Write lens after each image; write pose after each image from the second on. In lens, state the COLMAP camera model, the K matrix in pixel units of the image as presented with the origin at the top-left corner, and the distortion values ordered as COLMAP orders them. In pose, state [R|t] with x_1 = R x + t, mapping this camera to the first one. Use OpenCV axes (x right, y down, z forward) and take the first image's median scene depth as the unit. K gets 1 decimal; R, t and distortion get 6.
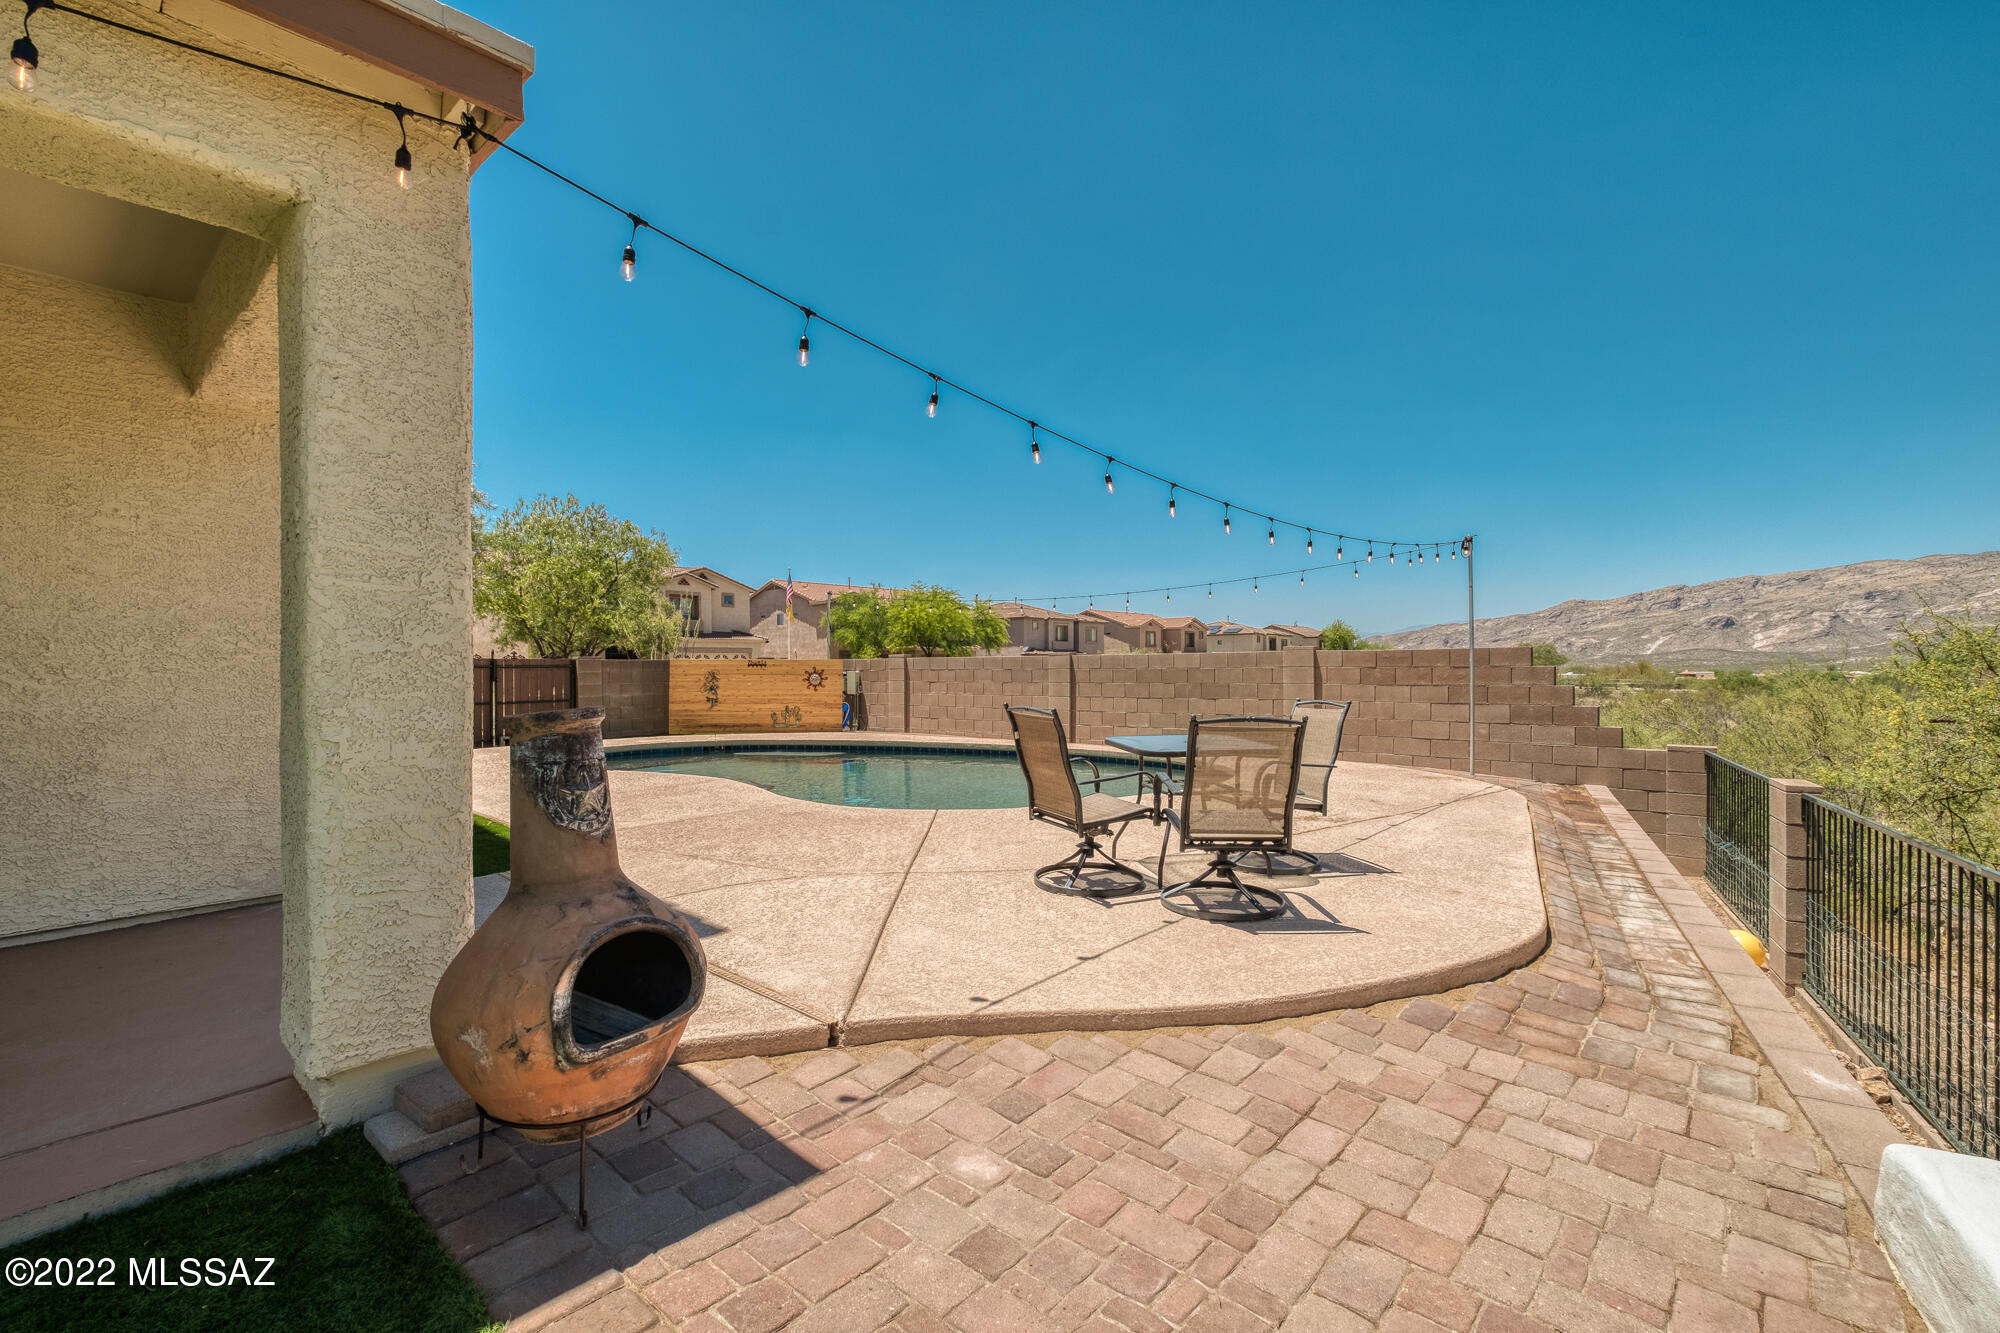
lens RADIAL K [[873.6, 0, 1011.0], [0, 873.6, 661.0], [0, 0, 1]] dist [-0.002461, -0.001888]
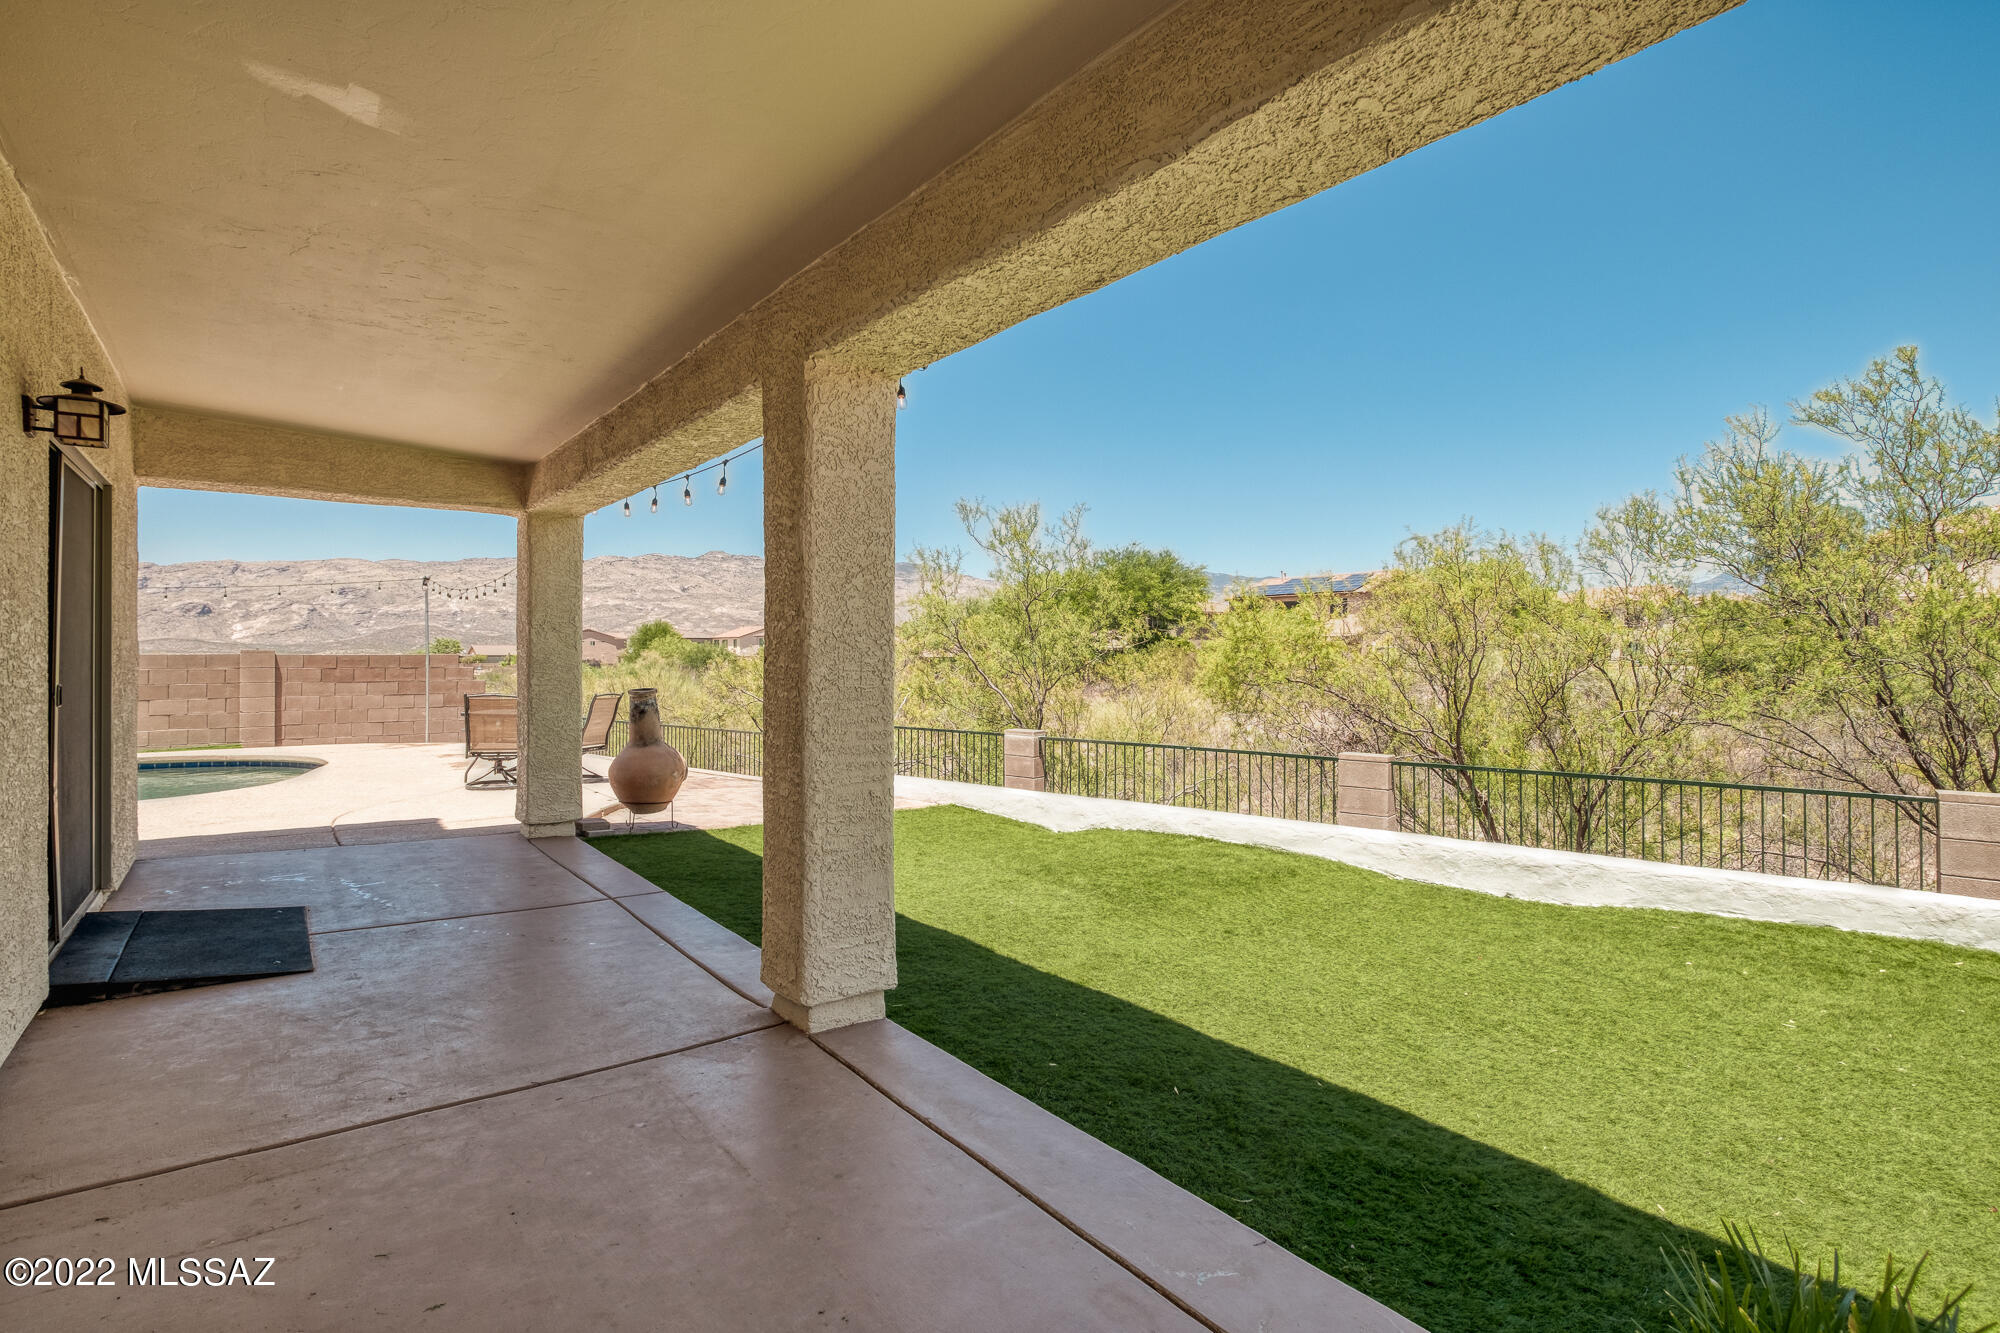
lens RADIAL K [[960.6, 0, 1033.2], [0, 960.6, 646.5], [0, 0, 1]] dist [-0.004335, -0.002441]
pose [[0.159642, 0.015283, 0.987057, -0.438966], [-0.009041, 0.999861, -0.014019, -0.007852], [-0.987134, -0.006686, 0.159758, -0.115033]]
